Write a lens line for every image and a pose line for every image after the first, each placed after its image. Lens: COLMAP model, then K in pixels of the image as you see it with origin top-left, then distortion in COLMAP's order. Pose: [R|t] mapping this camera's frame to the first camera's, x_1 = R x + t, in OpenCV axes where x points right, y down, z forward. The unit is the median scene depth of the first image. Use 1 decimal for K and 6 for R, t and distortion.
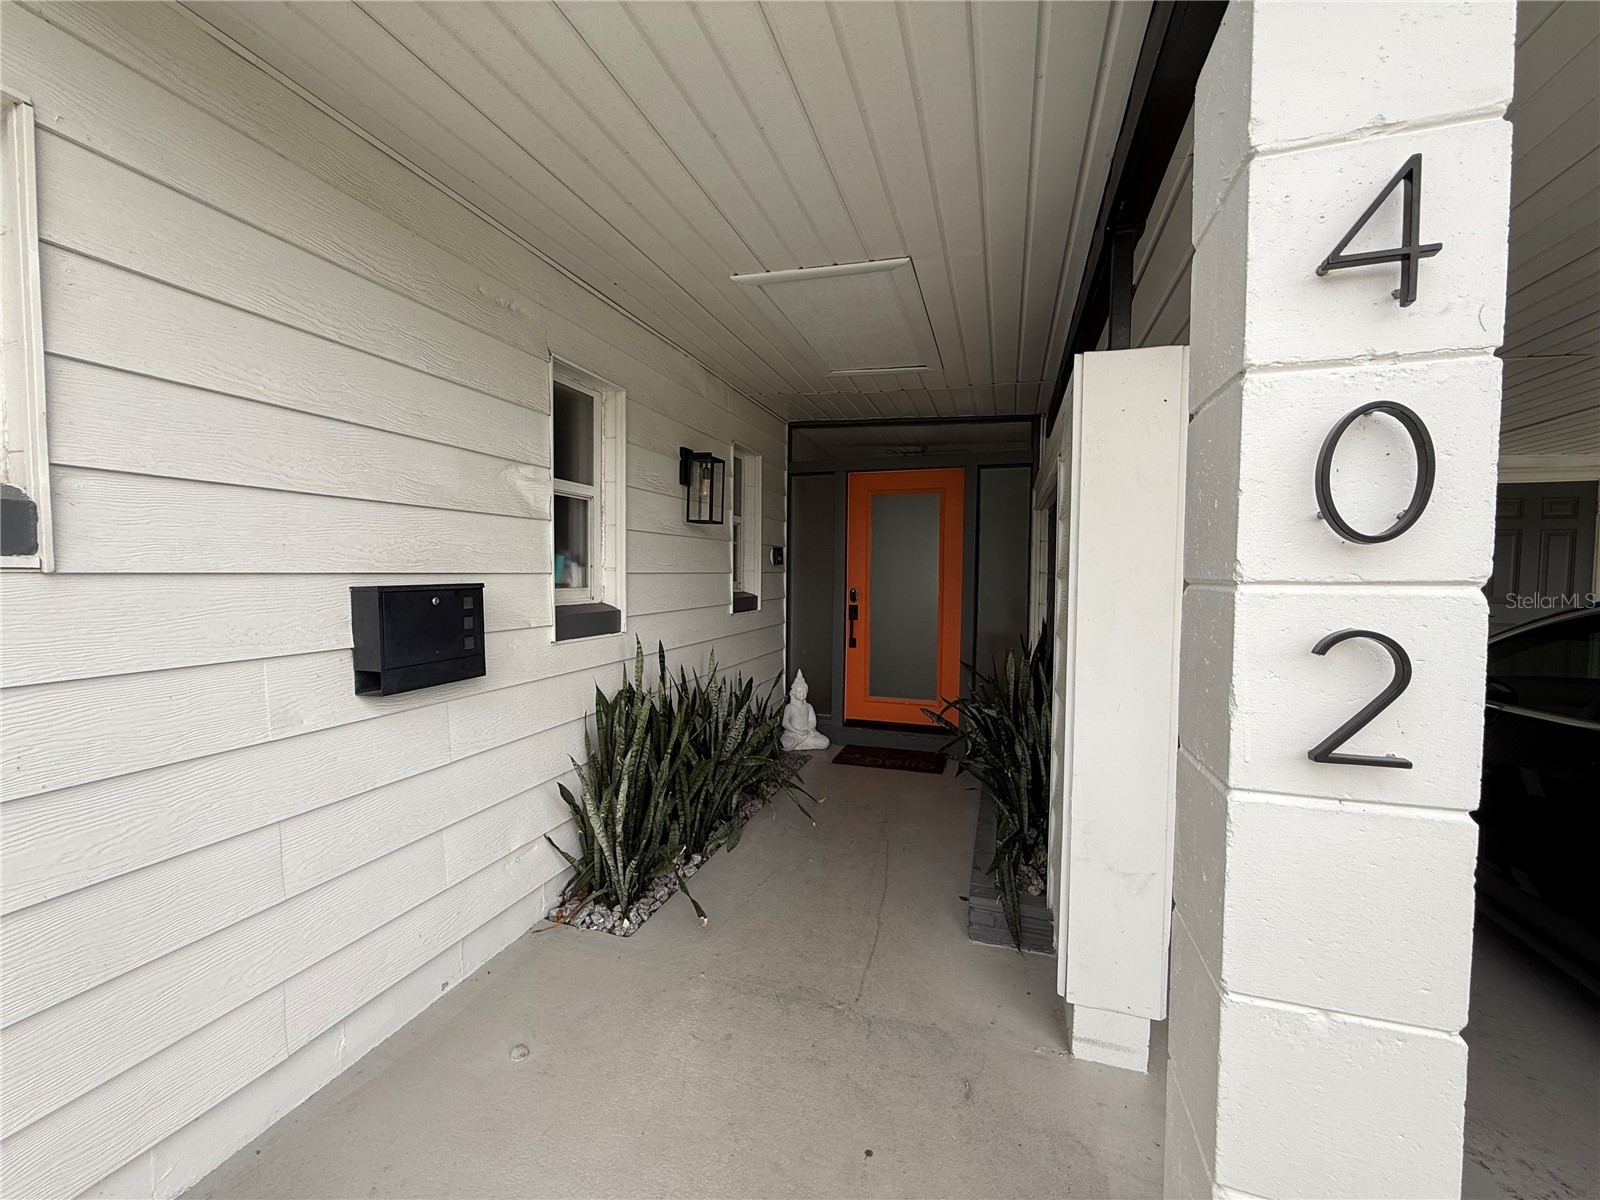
lens RADIAL K [[639.2, 0, 805.0], [0, 639.2, 595.5], [0, 0, 1]] dist [-0.001567, -0.000142]
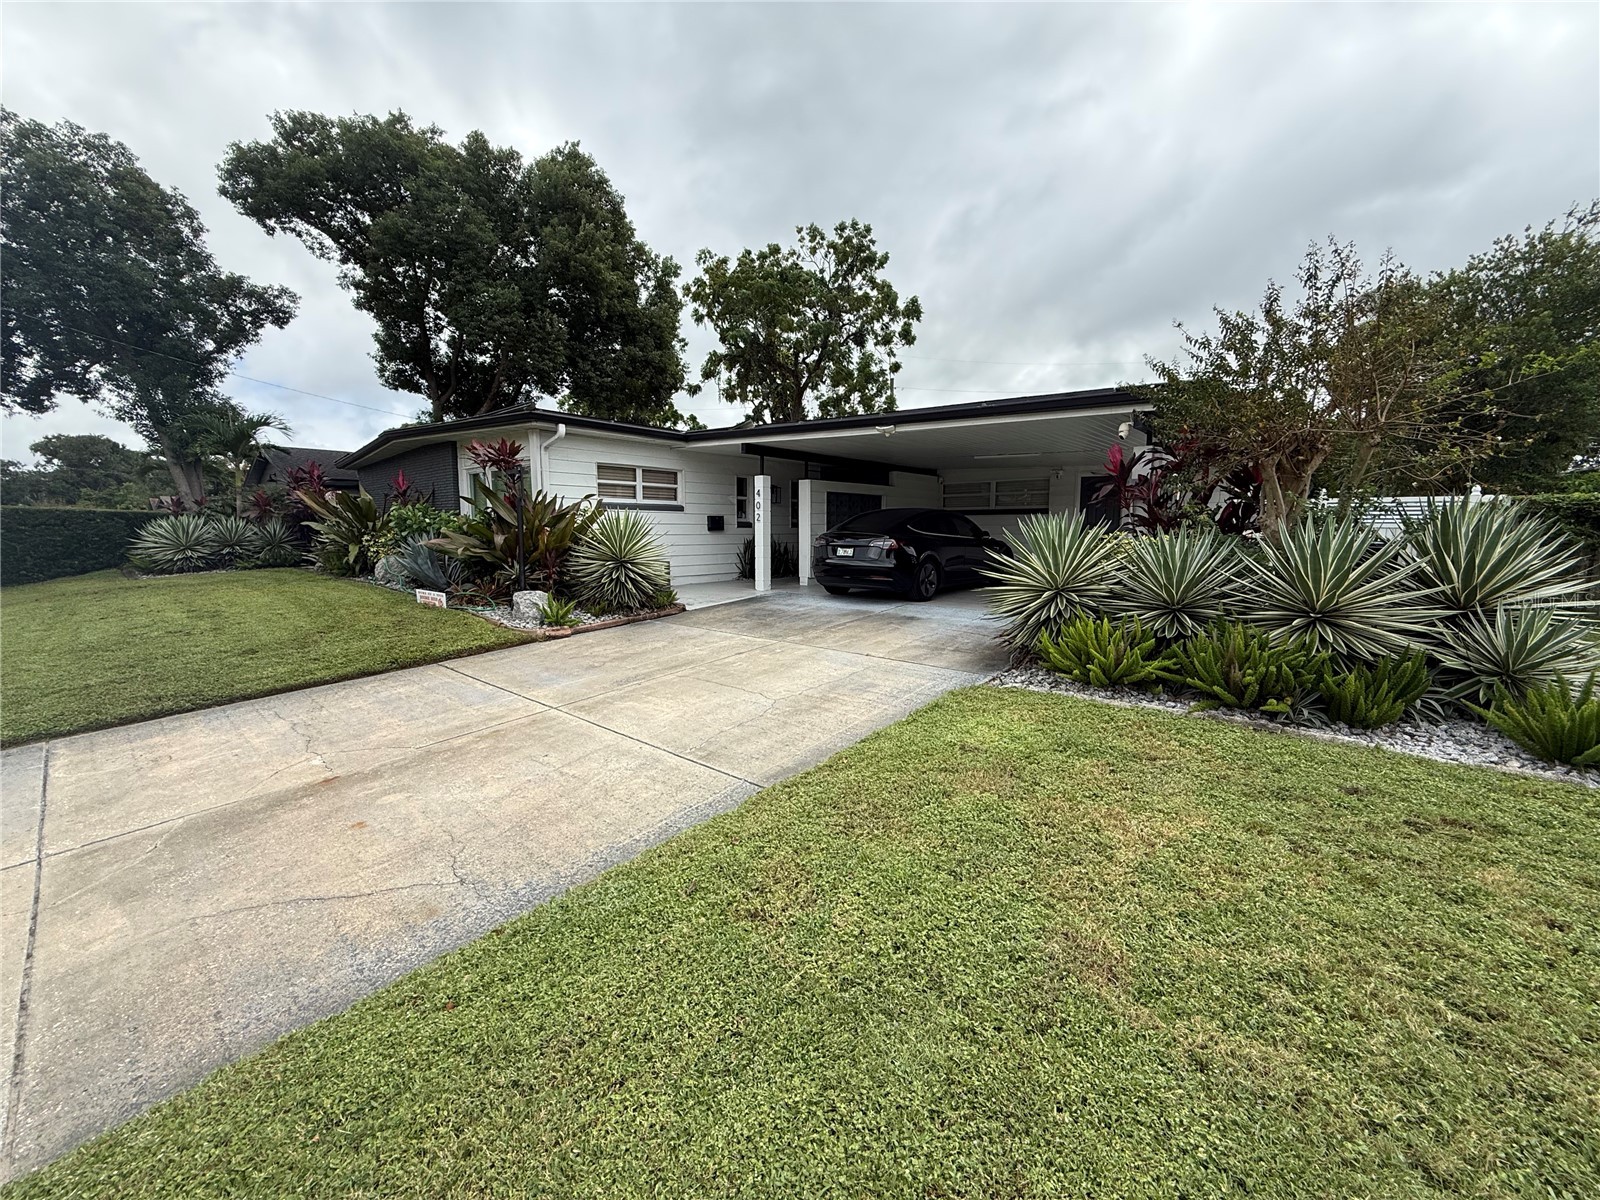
lens RADIAL K [[639.2, 0, 801.0], [0, 639.2, 601.1], [0, 0, 1]] dist [-0.001567, -0.000142]
pose [[0.931716, 0.038846, -0.361105, 2.215136], [-0.002981, 0.995048, 0.099350, 0.159887], [0.363176, -0.091490, 0.927218, -4.100585]]
